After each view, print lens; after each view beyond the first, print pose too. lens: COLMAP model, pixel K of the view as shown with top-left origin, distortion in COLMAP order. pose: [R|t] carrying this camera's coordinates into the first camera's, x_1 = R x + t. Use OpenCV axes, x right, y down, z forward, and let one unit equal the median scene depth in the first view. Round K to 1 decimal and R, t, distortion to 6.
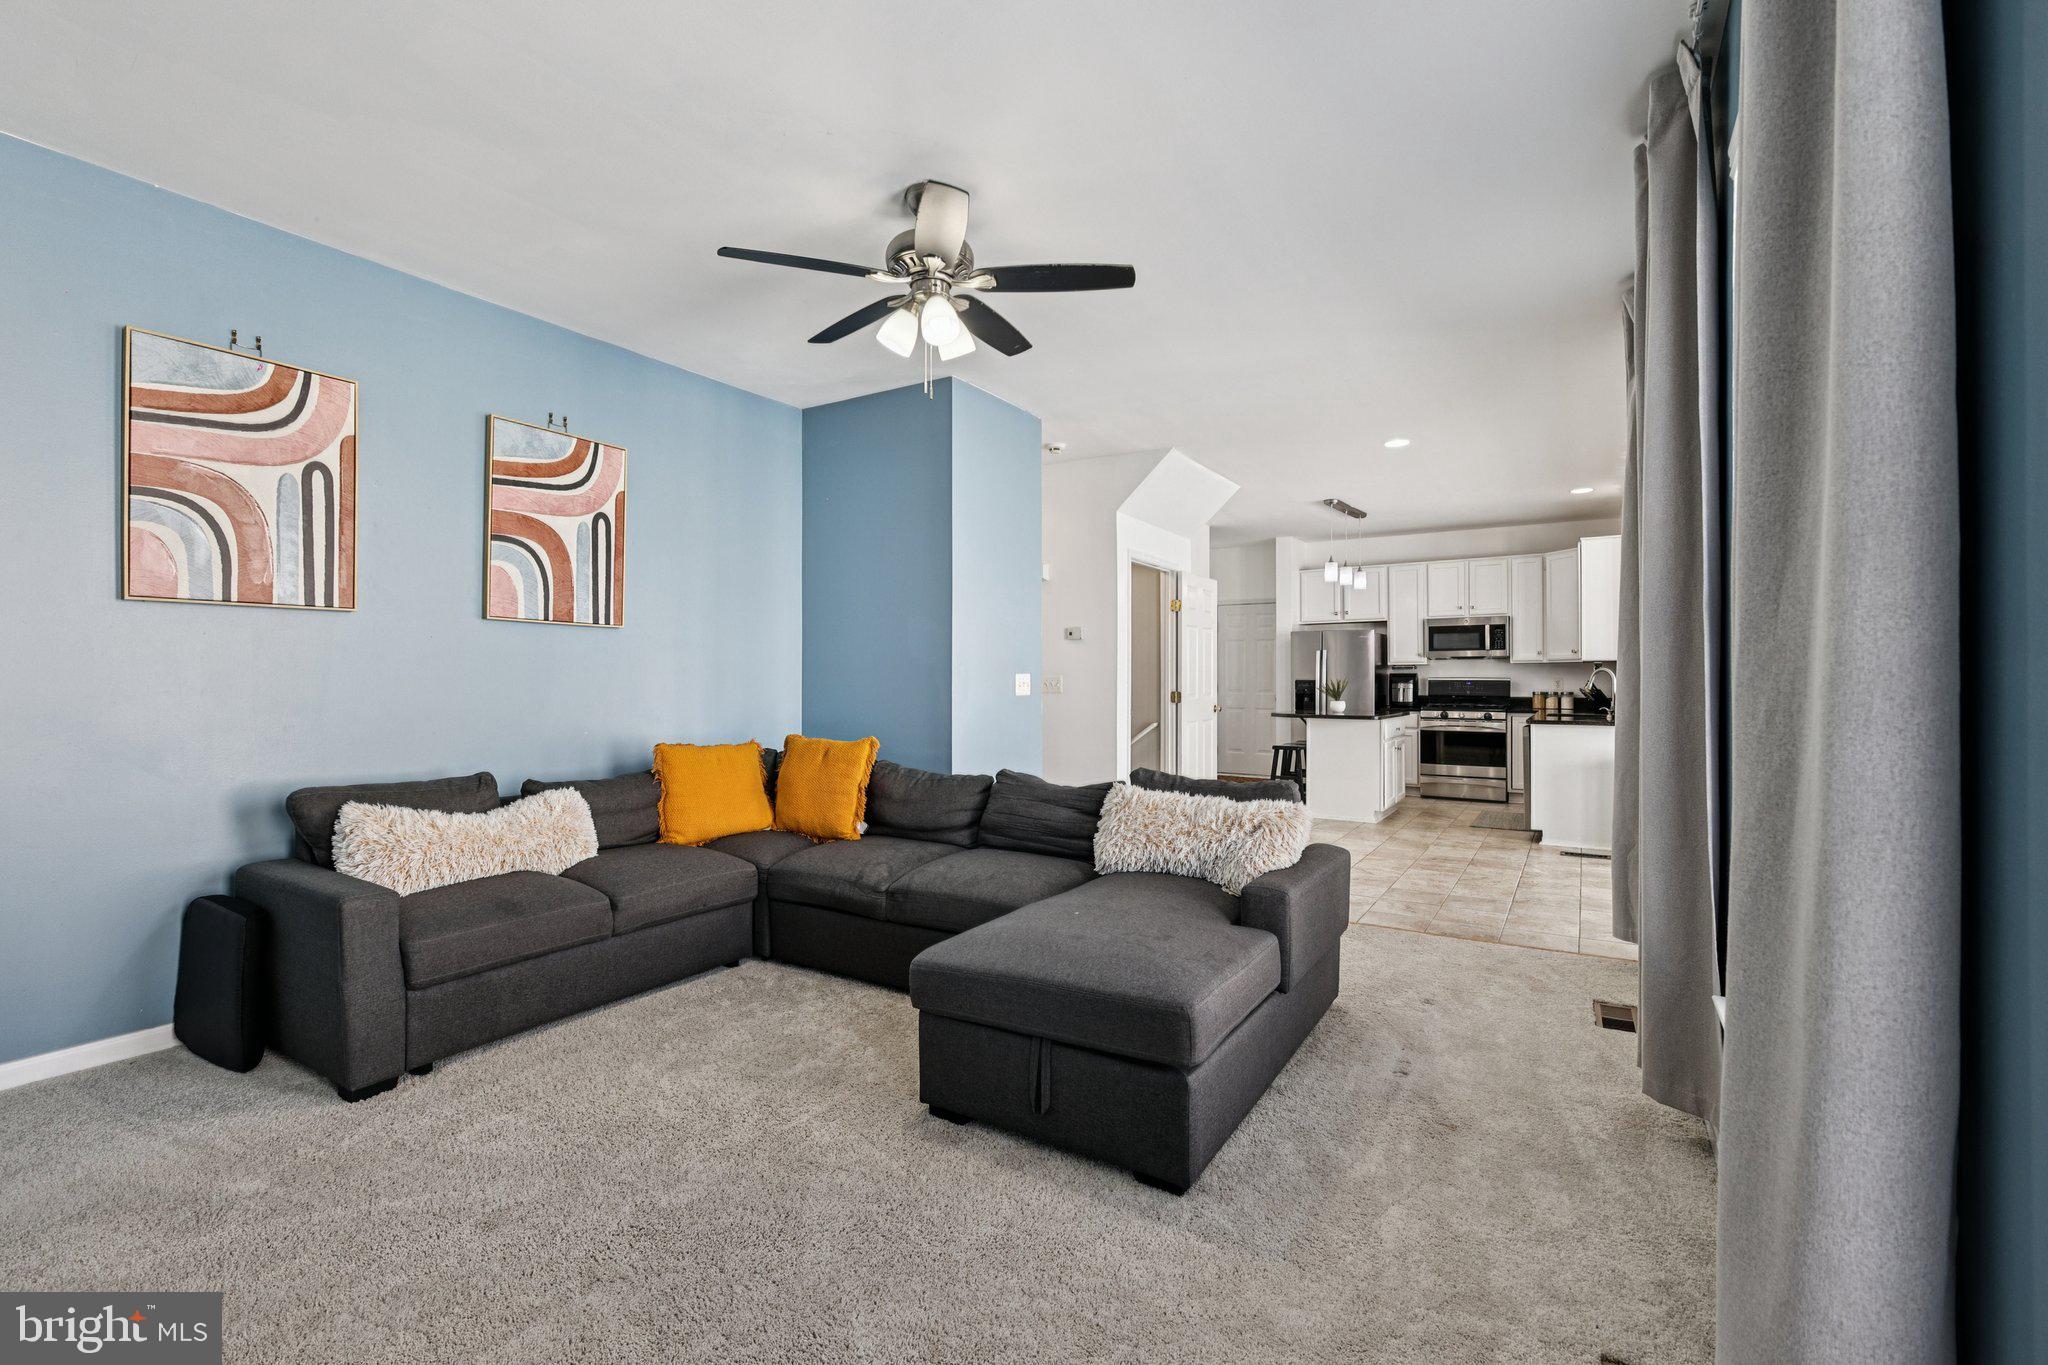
lens RADIAL K [[895.5, 0, 1020.9], [0, 895.5, 676.4], [0, 0, 1]] dist [0.001029, -0.000079]
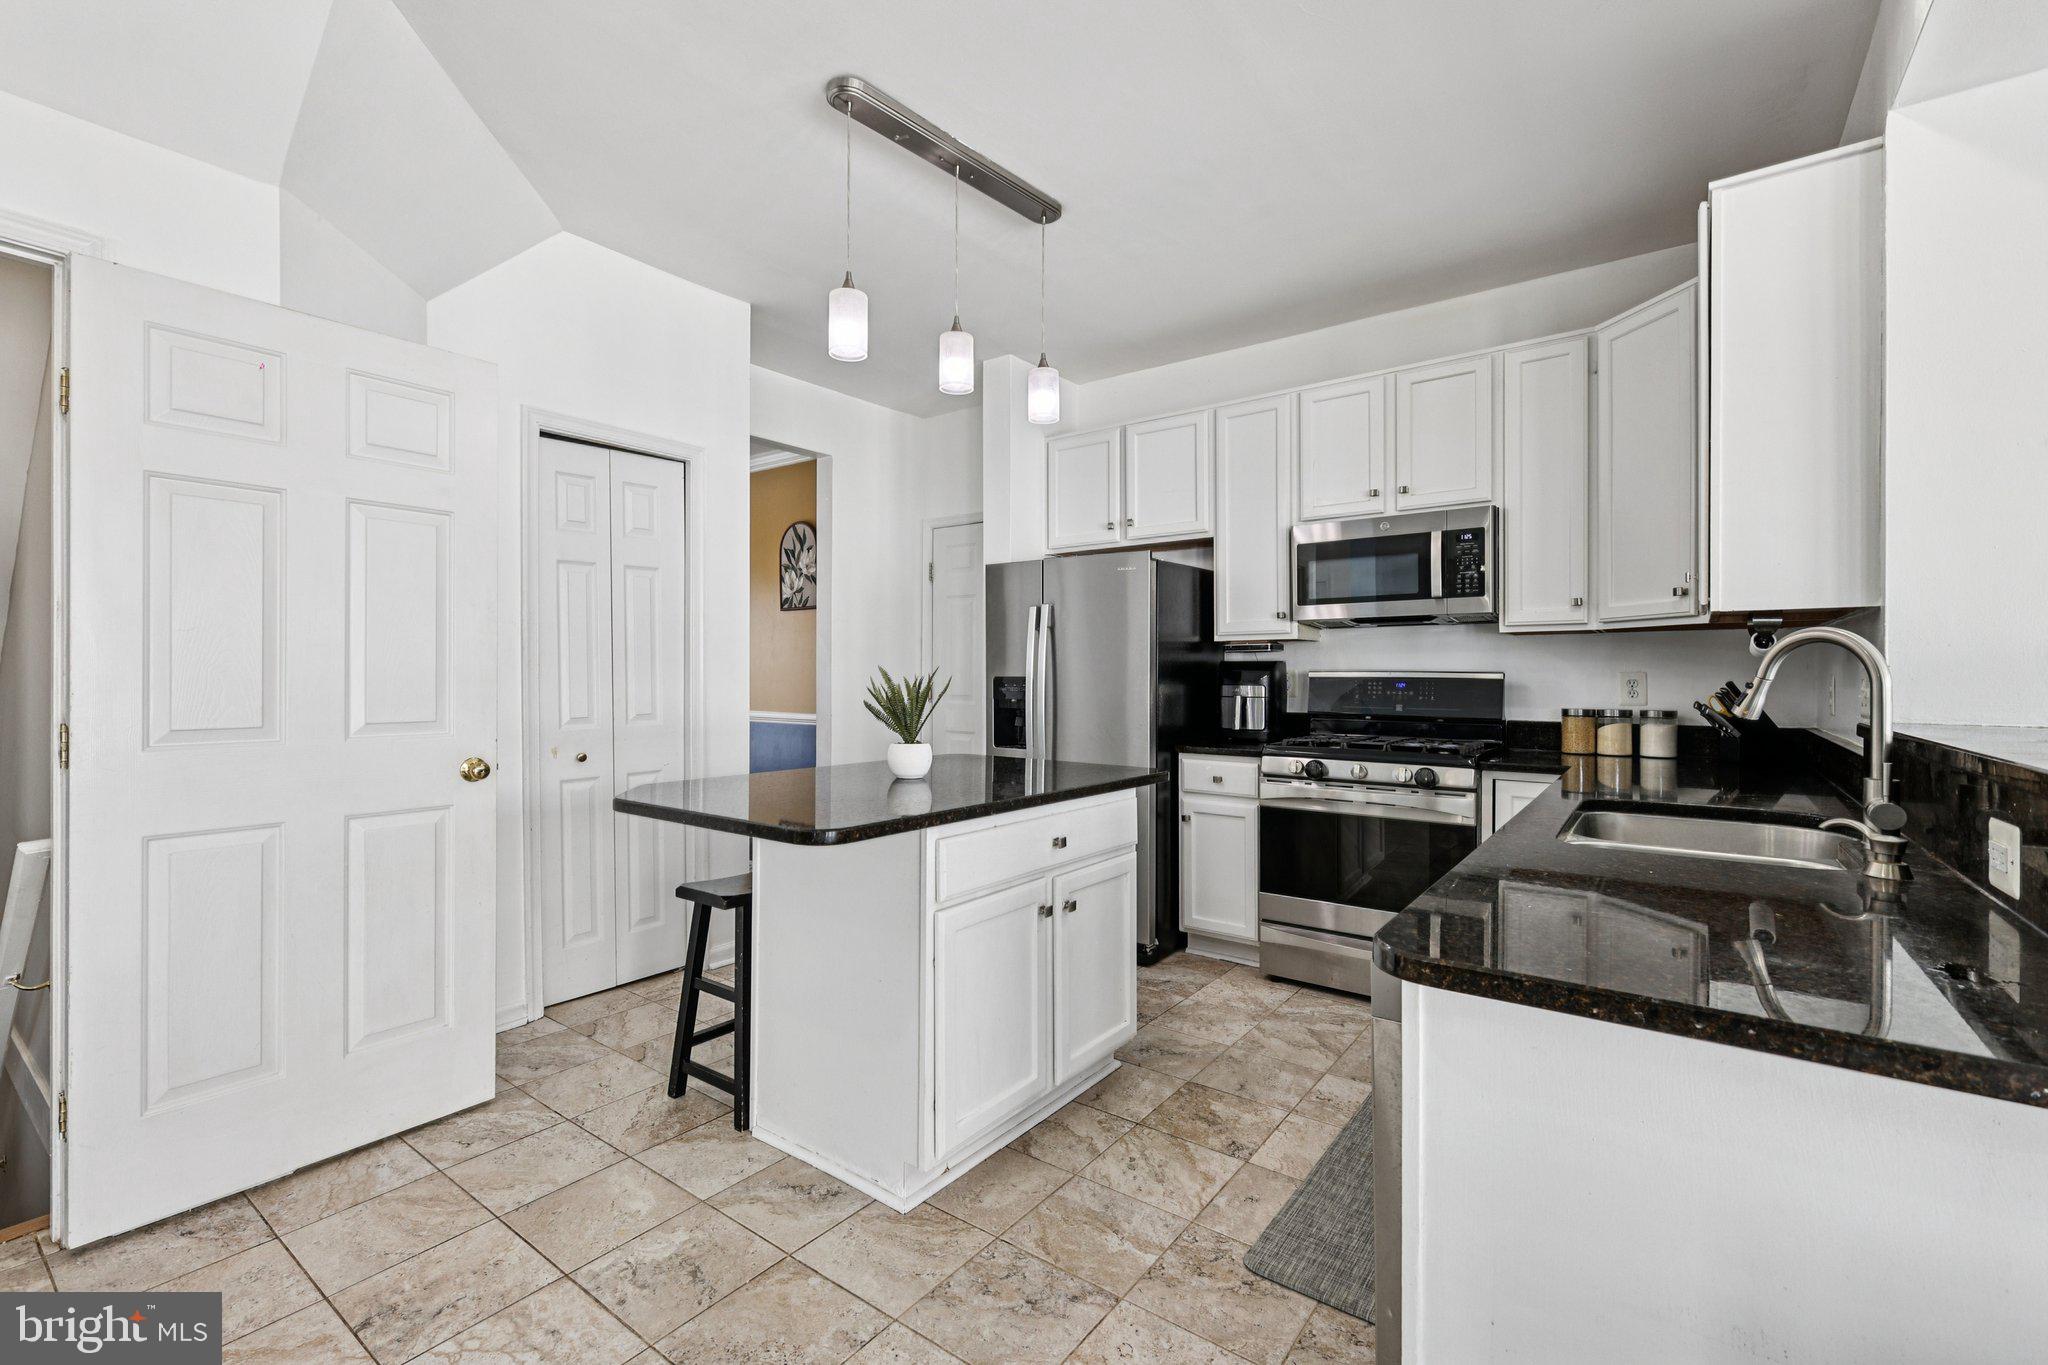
lens RADIAL K [[883.4, 0, 1025.0], [0, 883.4, 669.7], [0, 0, 1]] dist [0.002062, 0.000148]
pose [[0.997344, 0.002458, -0.072787, 0.376538], [-0.002544, 0.999996, -0.001086, 0.001847], [0.072784, 0.001268, 0.997347, 0.618203]]
